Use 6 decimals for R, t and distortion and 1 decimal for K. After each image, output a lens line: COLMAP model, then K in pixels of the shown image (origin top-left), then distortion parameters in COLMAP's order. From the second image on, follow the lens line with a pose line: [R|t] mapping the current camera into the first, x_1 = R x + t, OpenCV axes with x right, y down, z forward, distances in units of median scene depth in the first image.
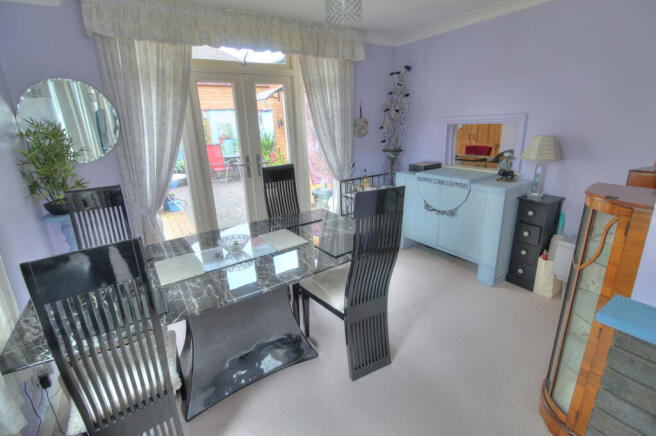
lens RADIAL K [[306.1, 0, 328.0], [0, 306.1, 218.0], [0, 0, 1]] dist [-0.019025, -0.000552]
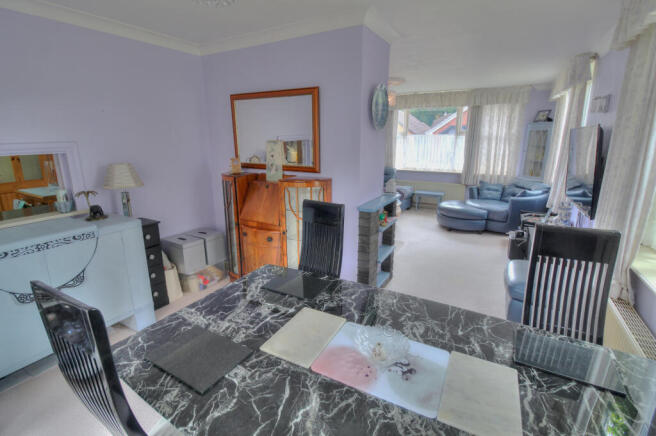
lens RADIAL K [[306.1, 0, 328.0], [0, 306.1, 218.0], [0, 0, 1]] dist [-0.019025, -0.000552]
pose [[-0.466194, -0.179036, 0.866377, -0.457996], [0.287926, 0.895286, 0.339943, -0.227208], [-0.836517, 0.407932, -0.365828, 0.766488]]
